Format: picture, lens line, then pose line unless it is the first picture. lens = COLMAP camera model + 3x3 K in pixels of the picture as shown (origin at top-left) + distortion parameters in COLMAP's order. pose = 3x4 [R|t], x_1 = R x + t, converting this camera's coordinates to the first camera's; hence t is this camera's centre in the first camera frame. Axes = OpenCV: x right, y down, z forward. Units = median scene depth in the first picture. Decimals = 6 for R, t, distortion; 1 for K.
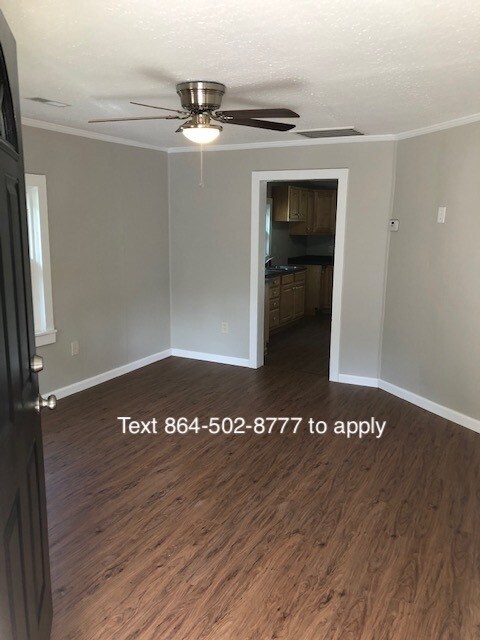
lens RADIAL K [[519.5, 0, 236.6], [0, 519.5, 320.5], [0, 0, 1]] dist [0.020531, -0.006363]
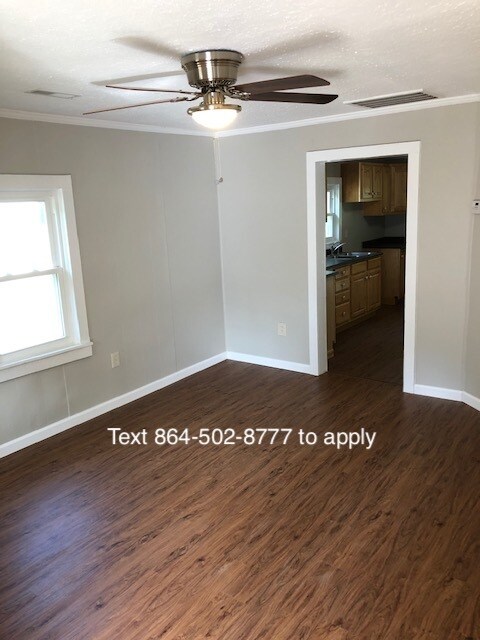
lens RADIAL K [[519.5, 0, 236.6], [0, 519.5, 320.5], [0, 0, 1]] dist [0.020531, -0.006363]
pose [[0.985937, -0.019938, -0.165926, 0.084725], [0.026634, 0.998914, 0.038231, -0.067231], [0.164983, -0.042112, 0.985397, 0.180784]]
